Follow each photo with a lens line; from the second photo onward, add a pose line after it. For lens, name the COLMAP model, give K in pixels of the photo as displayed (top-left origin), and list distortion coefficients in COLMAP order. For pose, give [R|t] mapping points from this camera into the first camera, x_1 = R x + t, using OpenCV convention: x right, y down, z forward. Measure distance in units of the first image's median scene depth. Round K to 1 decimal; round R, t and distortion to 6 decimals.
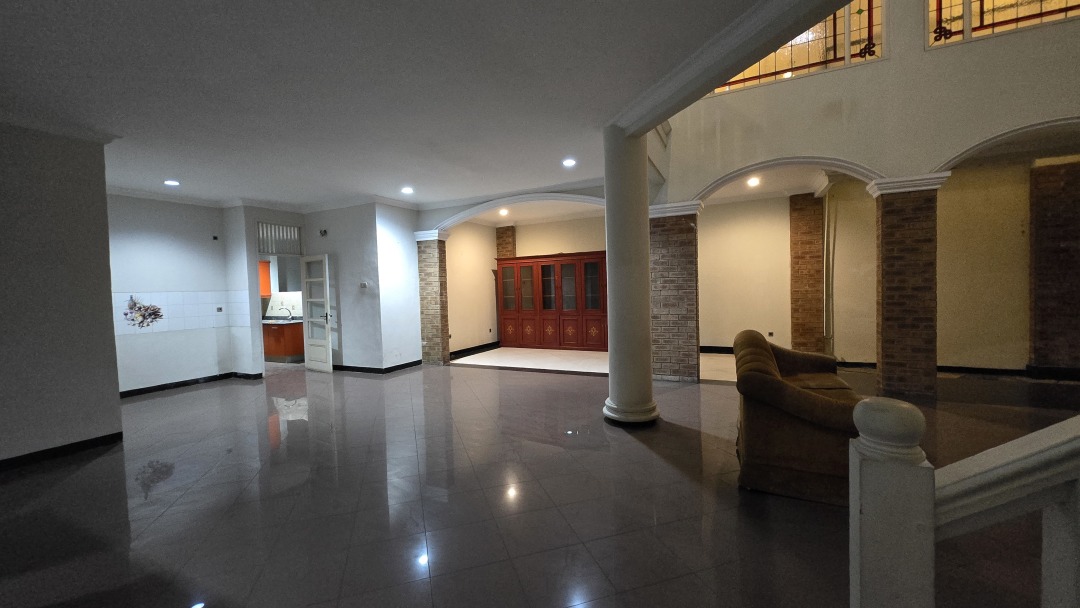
lens RADIAL K [[427.3, 0, 534.1], [0, 427.3, 303.6], [0, 0, 1]] dist [0.001932, -0.000339]
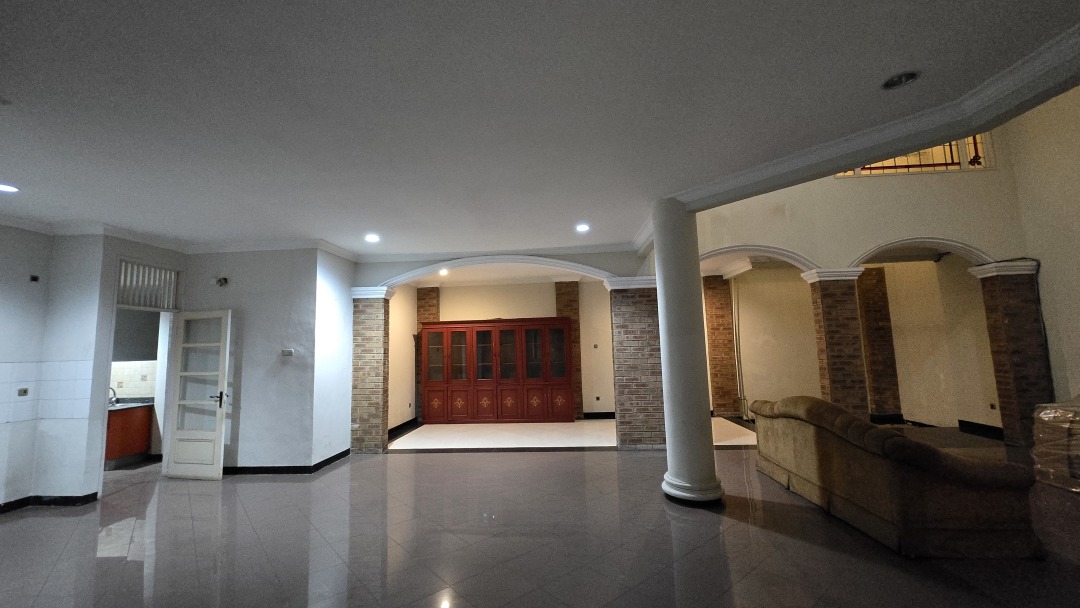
lens RADIAL K [[427.3, 0, 534.1], [0, 427.3, 303.6], [0, 0, 1]] dist [0.001932, -0.000339]
pose [[0.922073, 0.044751, 0.384419, -0.278909], [0.014720, 0.988518, -0.150383, -0.008509], [-0.386735, 0.144323, 0.910827, 0.123525]]
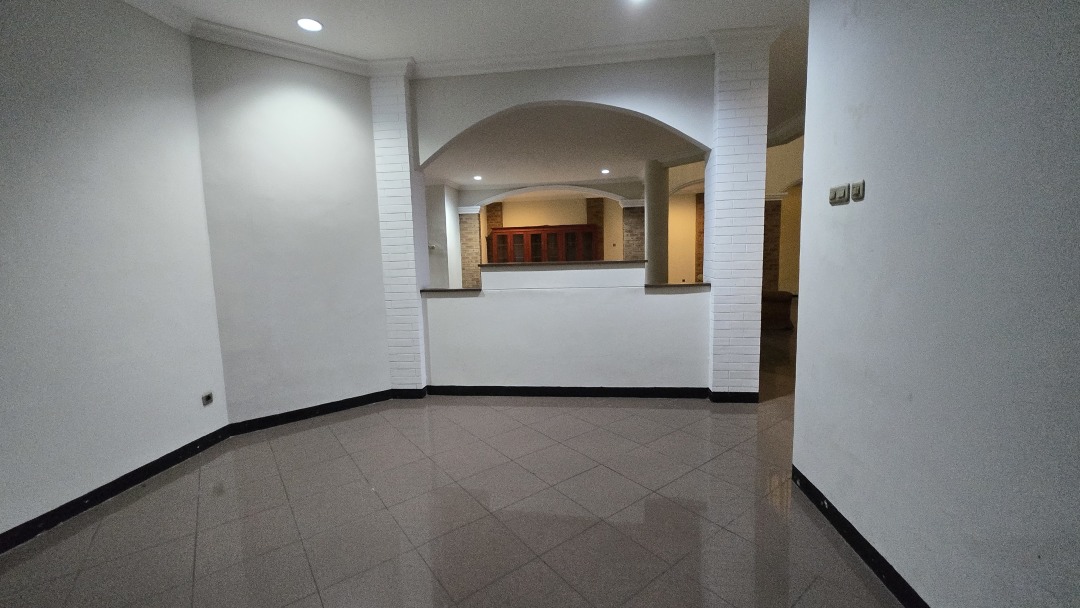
lens RADIAL K [[436.6, 0, 533.8], [0, 436.6, 299.8], [0, 0, 1]] dist [0.000397, -0.000070]
pose [[0.943312, -0.031545, 0.330404, -0.525446], [0.011487, 0.997980, 0.062485, 0.035688], [-0.331708, -0.055148, 0.941769, -0.354378]]
